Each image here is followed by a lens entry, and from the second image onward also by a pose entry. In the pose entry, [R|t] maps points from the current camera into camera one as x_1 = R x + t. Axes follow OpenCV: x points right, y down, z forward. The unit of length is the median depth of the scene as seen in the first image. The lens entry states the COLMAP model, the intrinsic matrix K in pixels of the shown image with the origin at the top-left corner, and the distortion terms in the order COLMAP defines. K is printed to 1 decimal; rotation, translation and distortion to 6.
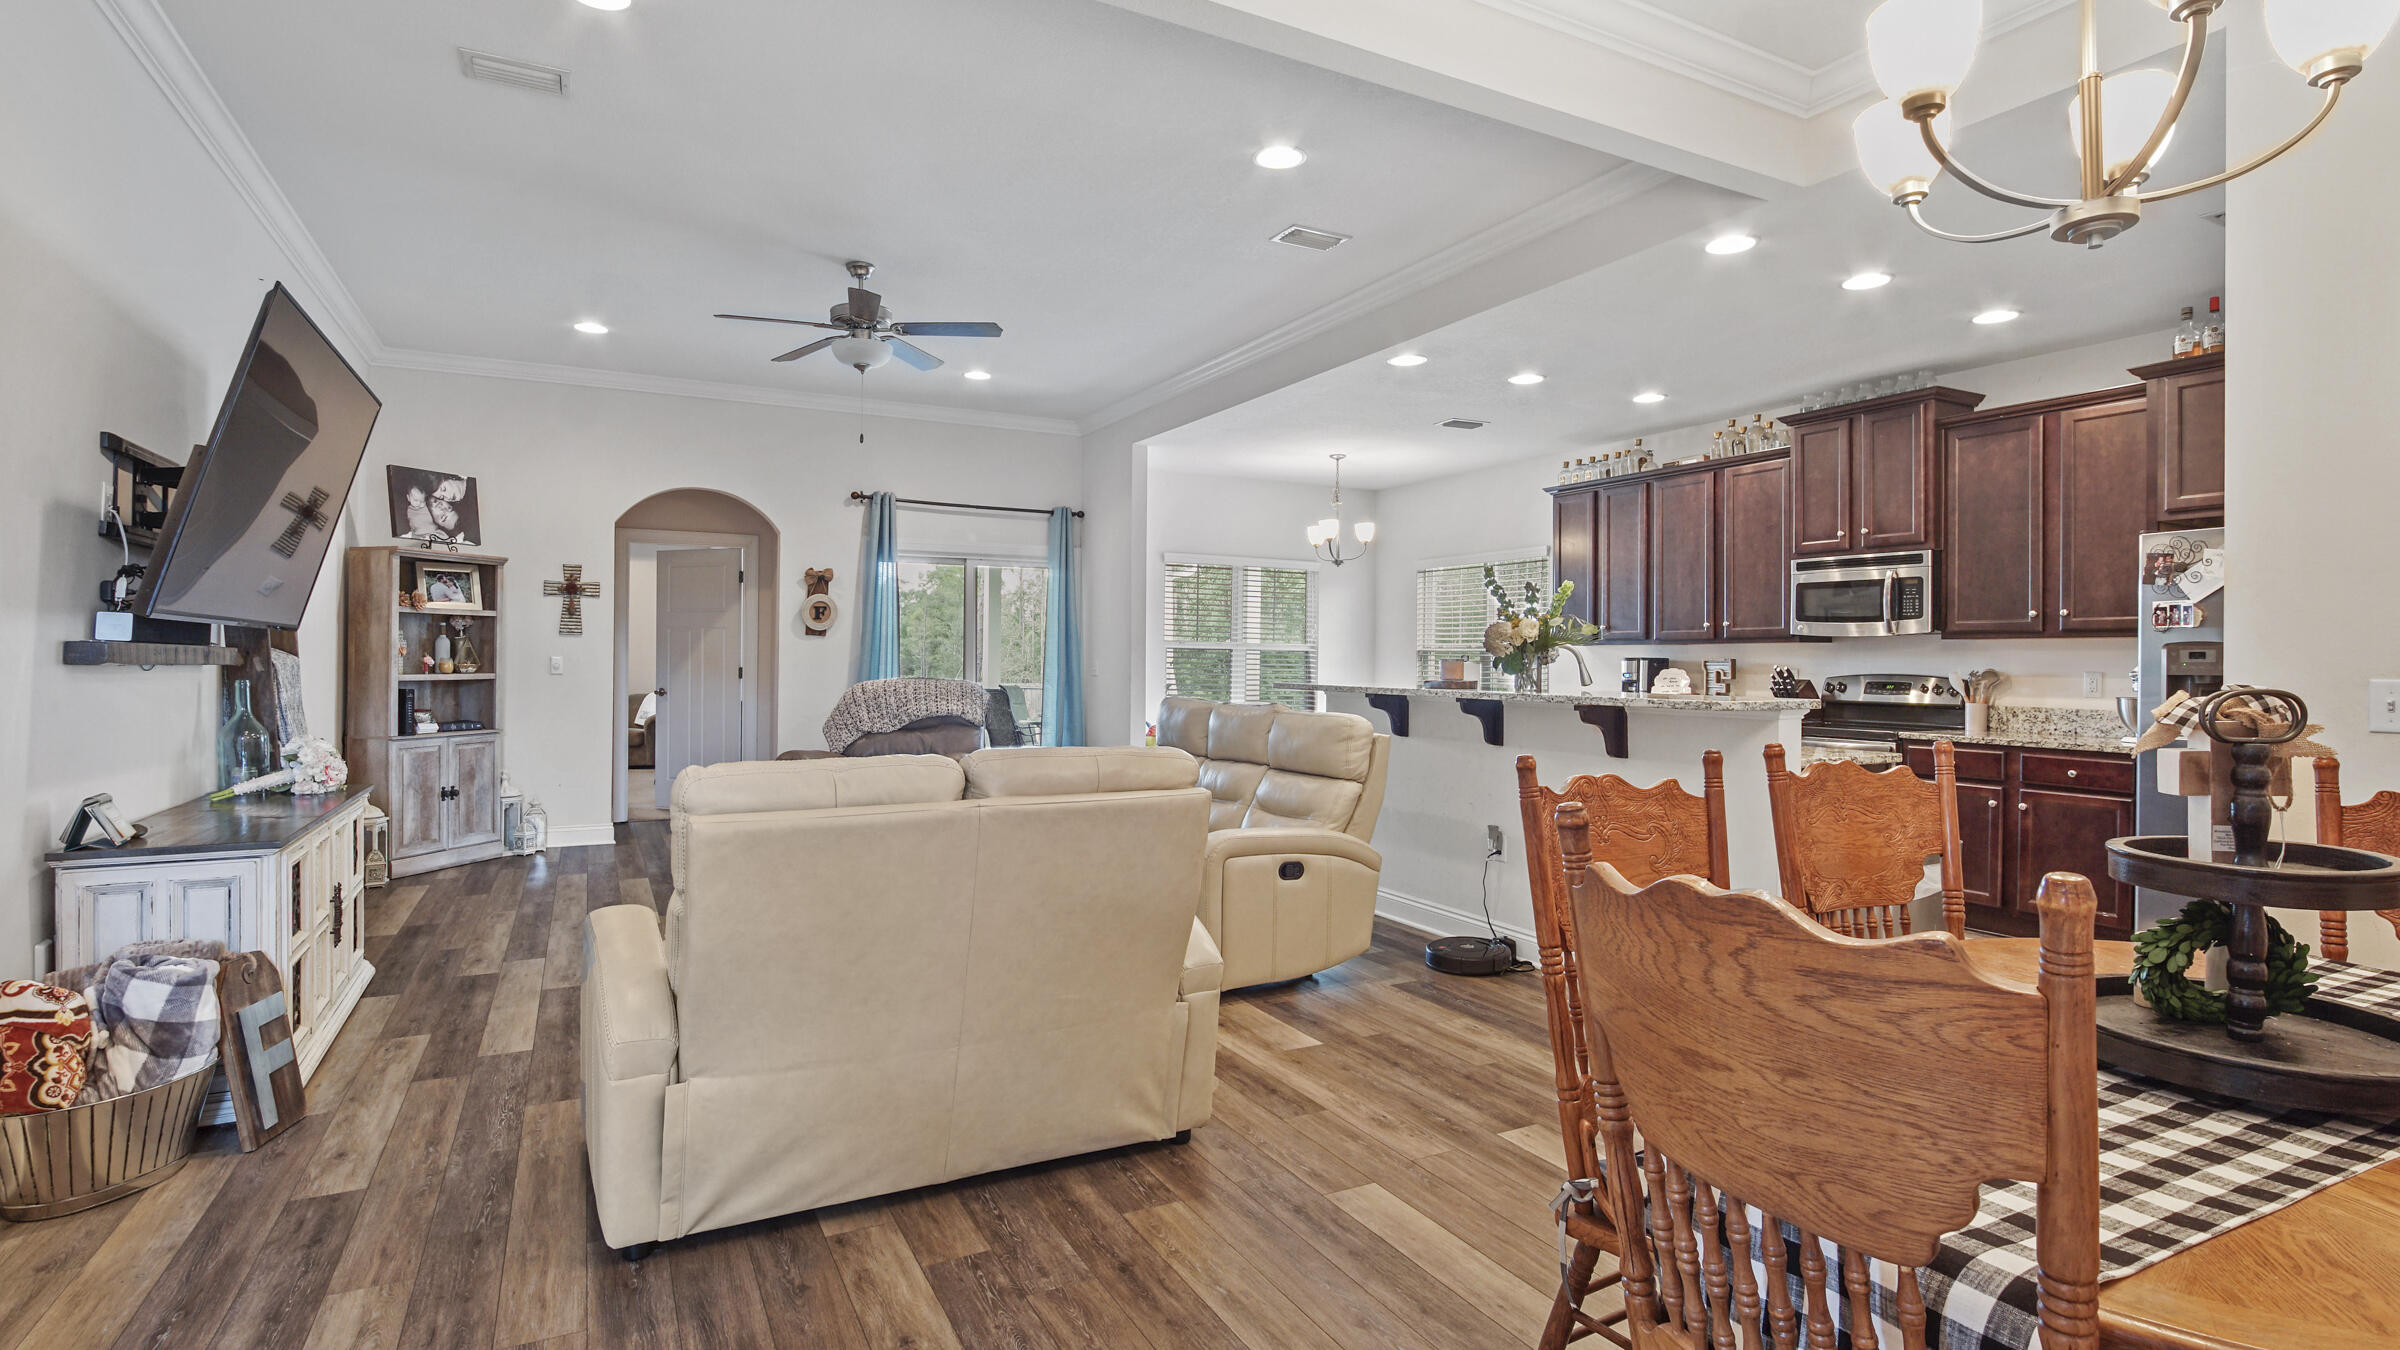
lens RADIAL K [[1137.4, 0, 1190.4], [0, 1137.4, 657.2], [0, 0, 1]] dist [-0.020935, 0.000821]
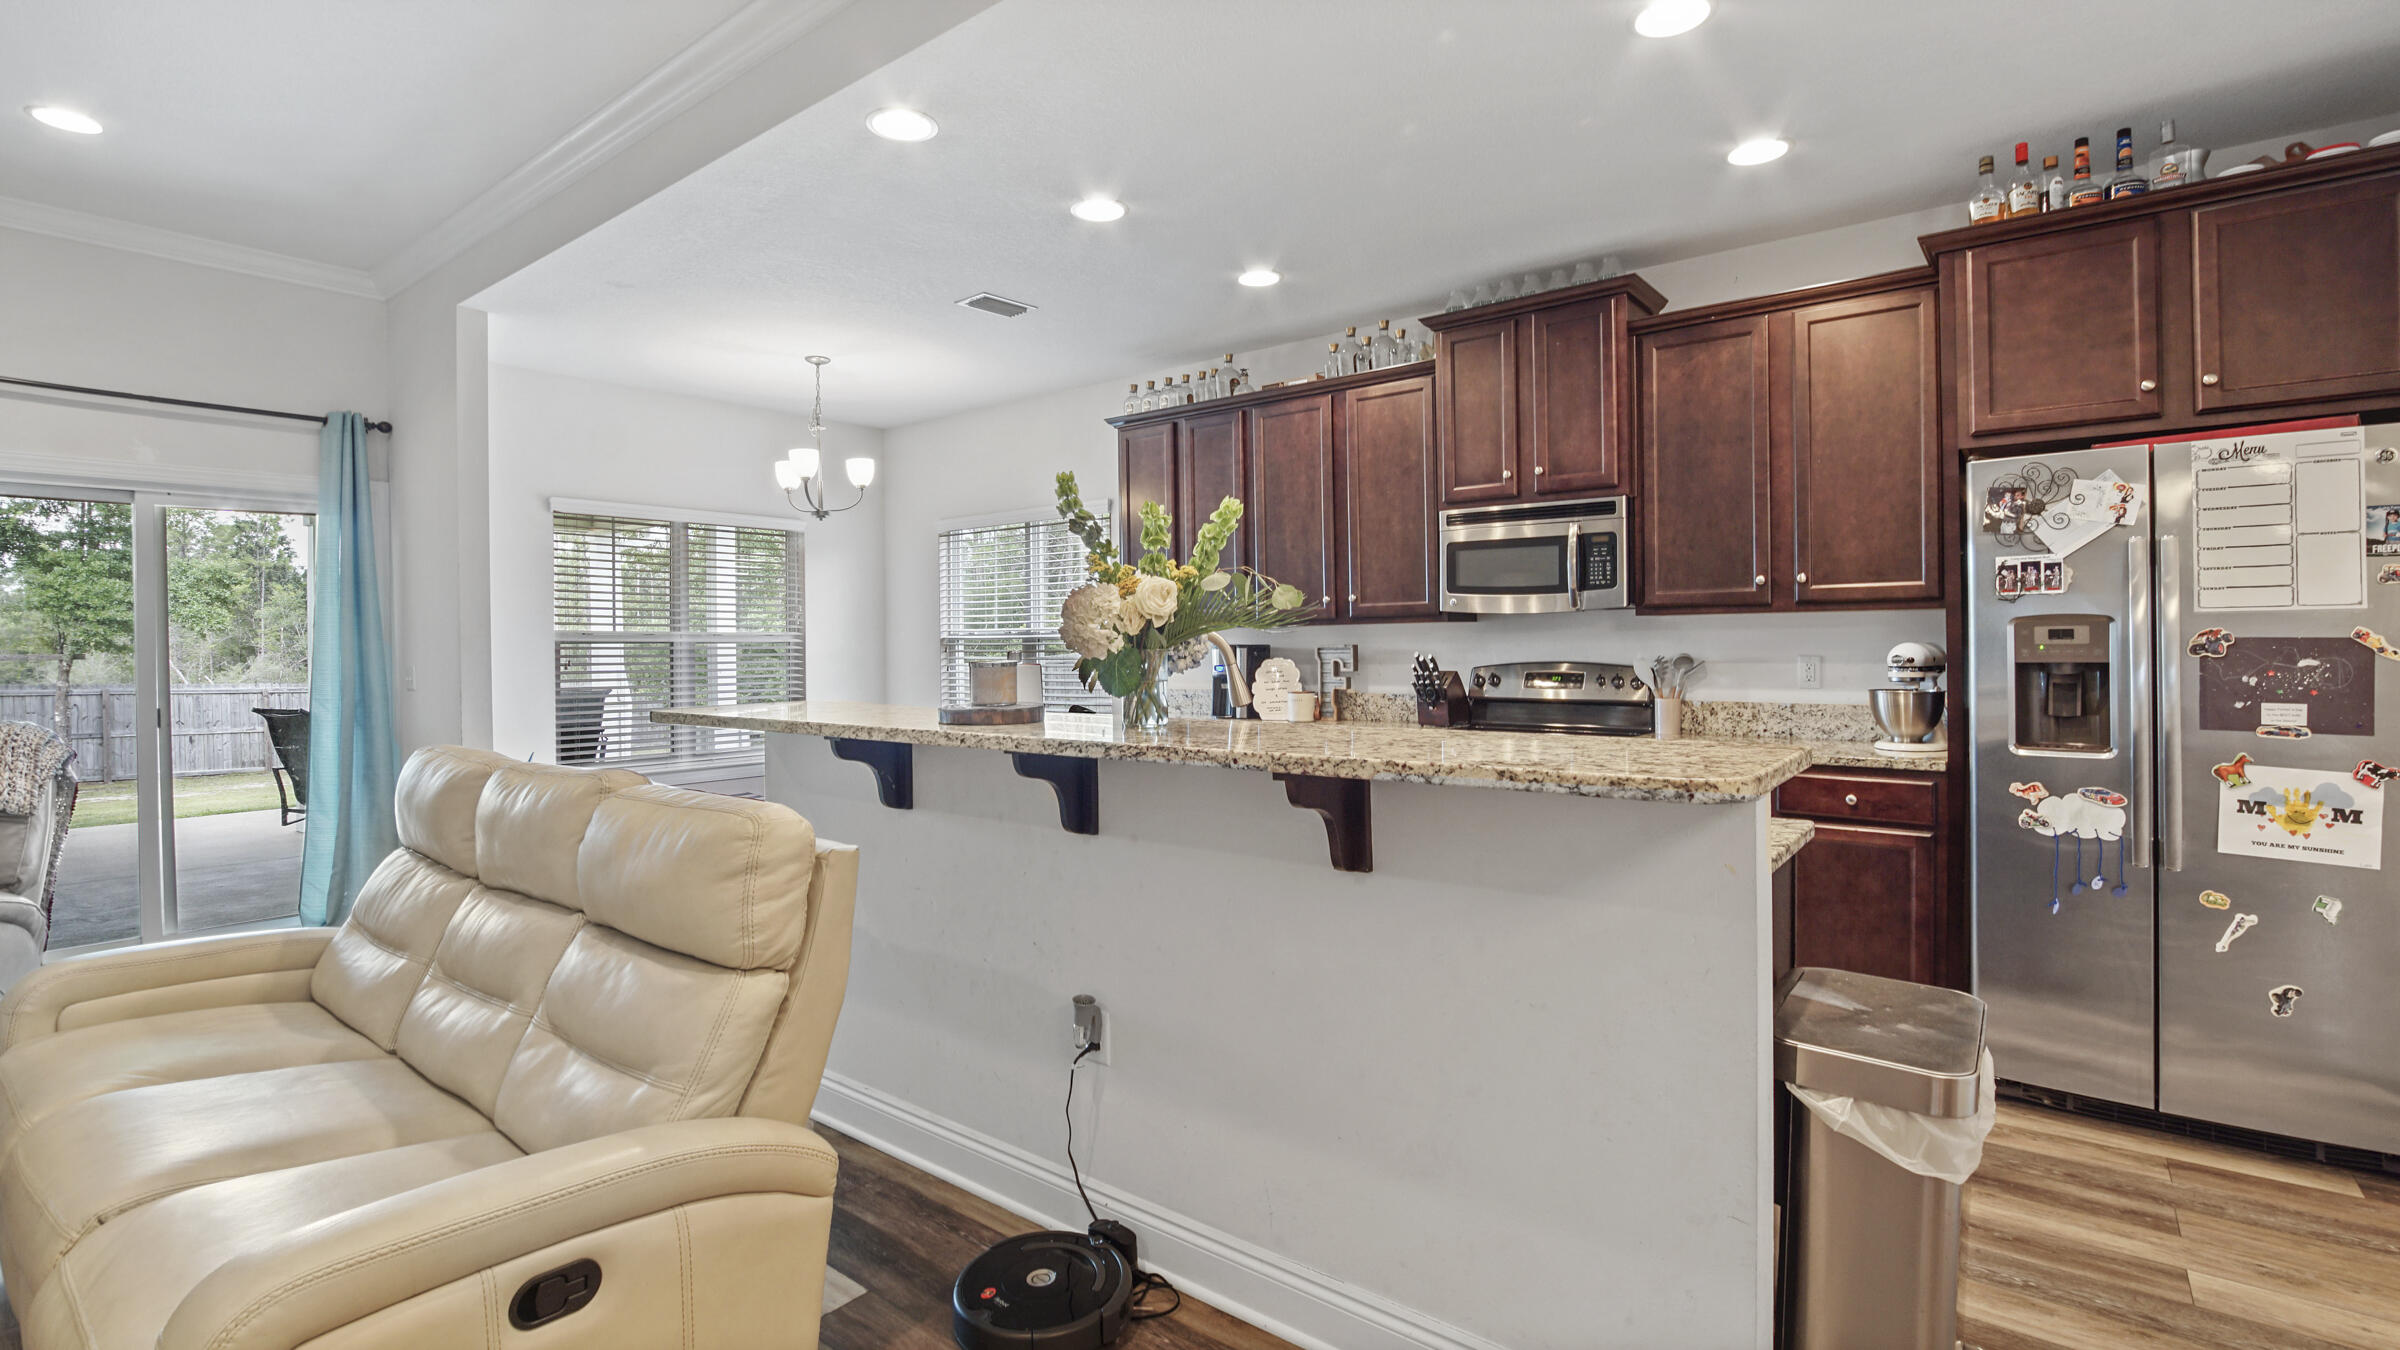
lens RADIAL K [[1085.5, 0, 1191.3], [0, 1085.5, 654.4], [0, 0, 1]] dist [-0.020124, 0.001561]
pose [[0.914852, -0.022964, 0.403135, 0.101901], [0.018085, 0.999710, 0.015905, -0.006835], [-0.403383, -0.007260, 0.915002, 0.456493]]
